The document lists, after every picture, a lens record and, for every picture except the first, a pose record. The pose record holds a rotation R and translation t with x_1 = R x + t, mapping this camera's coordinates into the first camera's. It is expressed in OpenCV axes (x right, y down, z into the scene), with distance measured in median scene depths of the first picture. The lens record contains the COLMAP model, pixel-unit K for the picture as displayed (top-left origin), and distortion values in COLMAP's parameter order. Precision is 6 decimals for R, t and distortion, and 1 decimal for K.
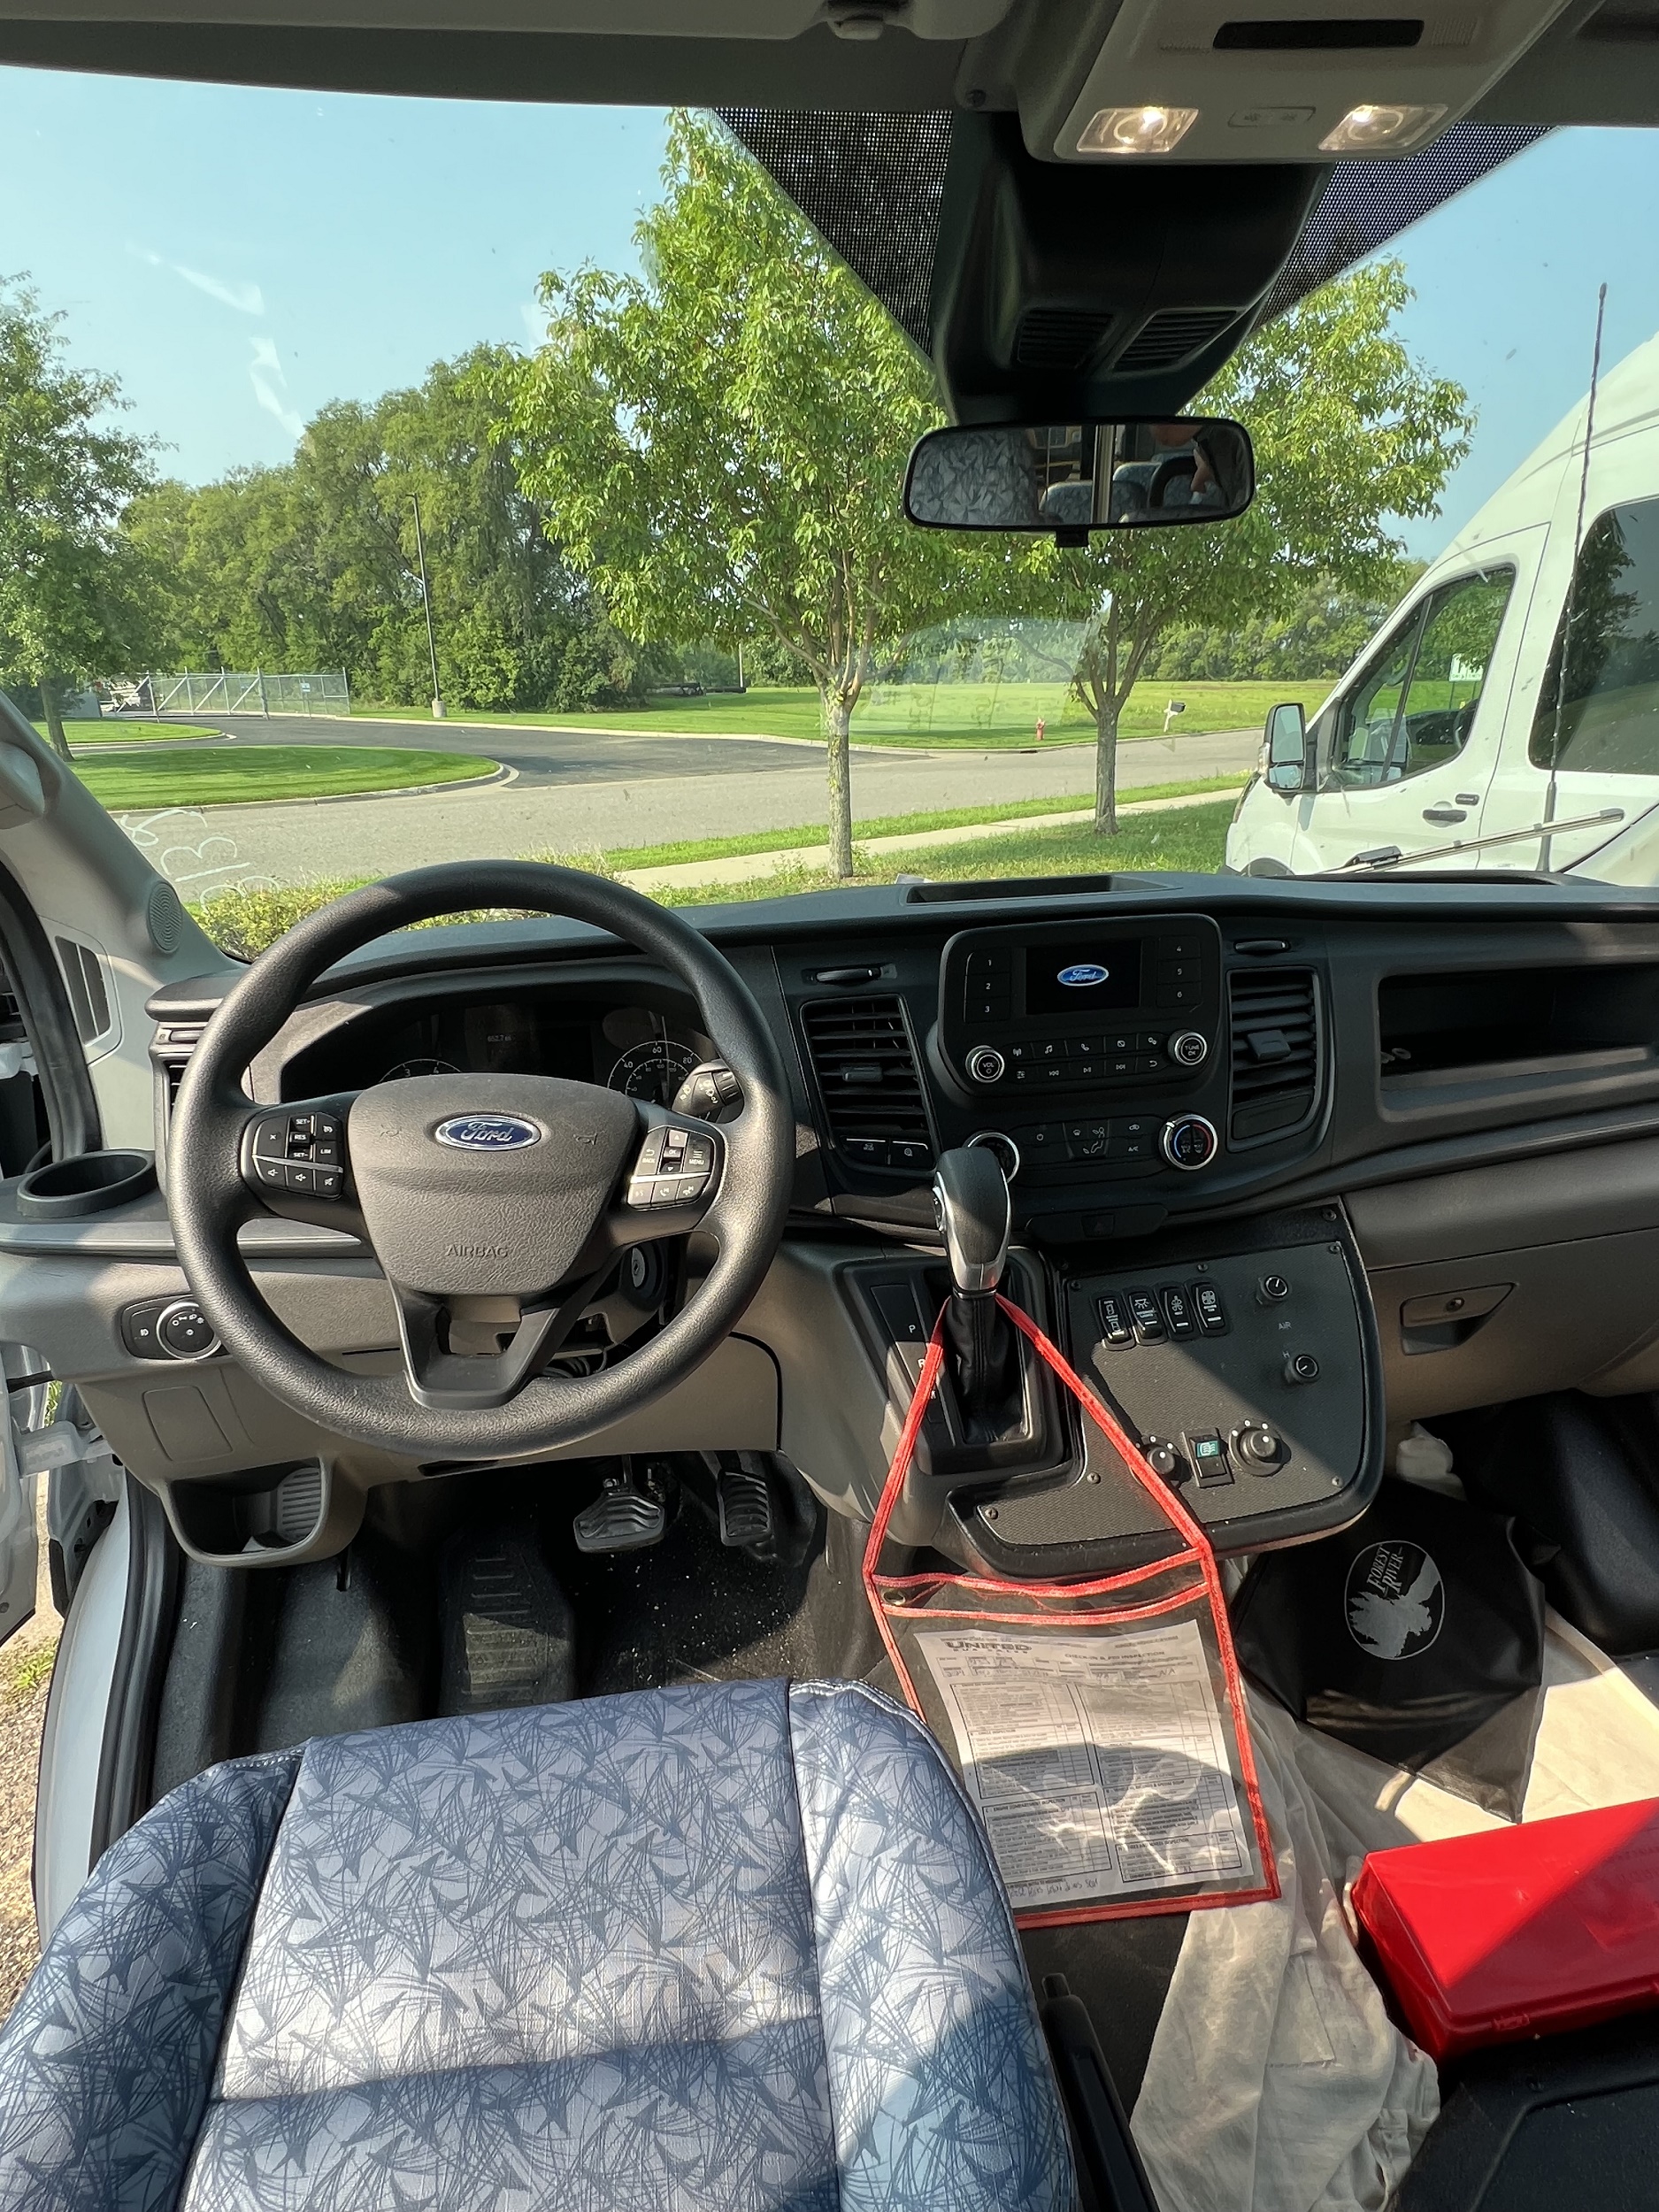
lens RADIAL K [[1148.9, 0, 814.4], [0, 1148.9, 1102.7], [0, 0, 1]] dist [-0.002145, -0.001059]
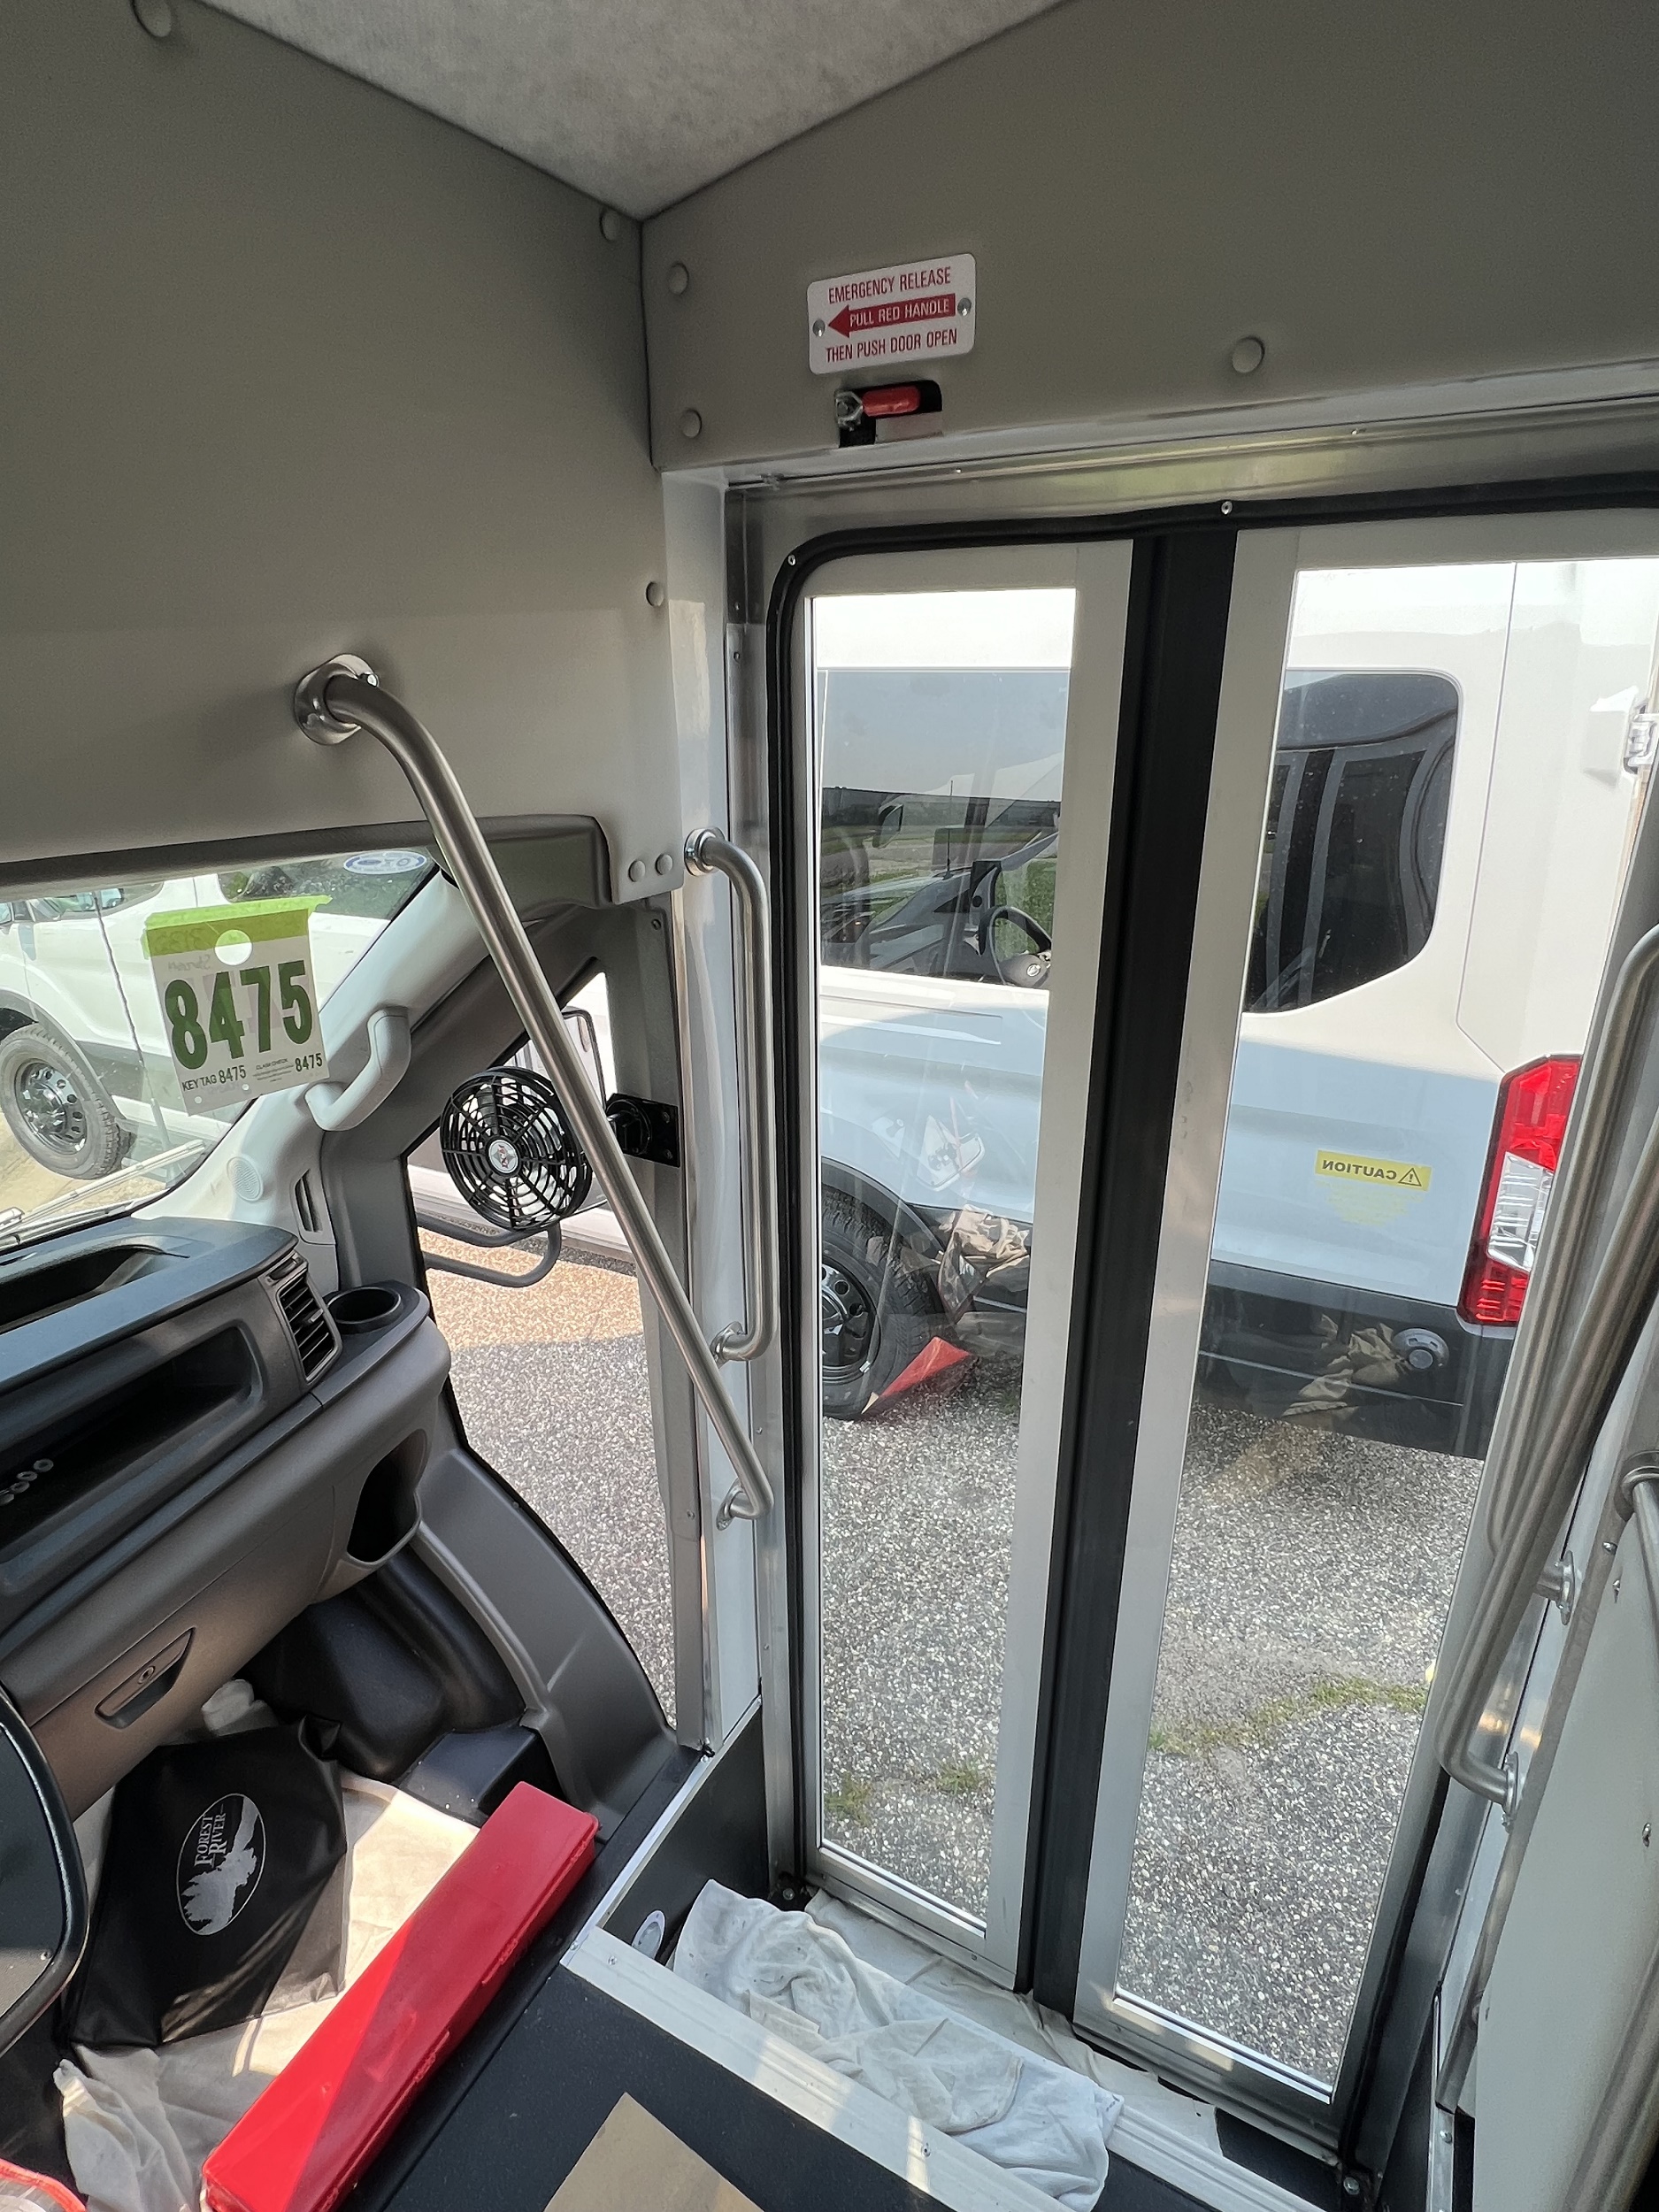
lens RADIAL K [[1148.9, 0, 822.9], [0, 1148.9, 1116.5], [0, 0, 1]] dist [-0.002145, -0.001059]
pose [[0.594653, -0.276116, 0.755082, 0.212545], [0.246524, 0.956557, 0.155645, -0.331227], [-0.765254, 0.093591, 0.636888, -0.279599]]
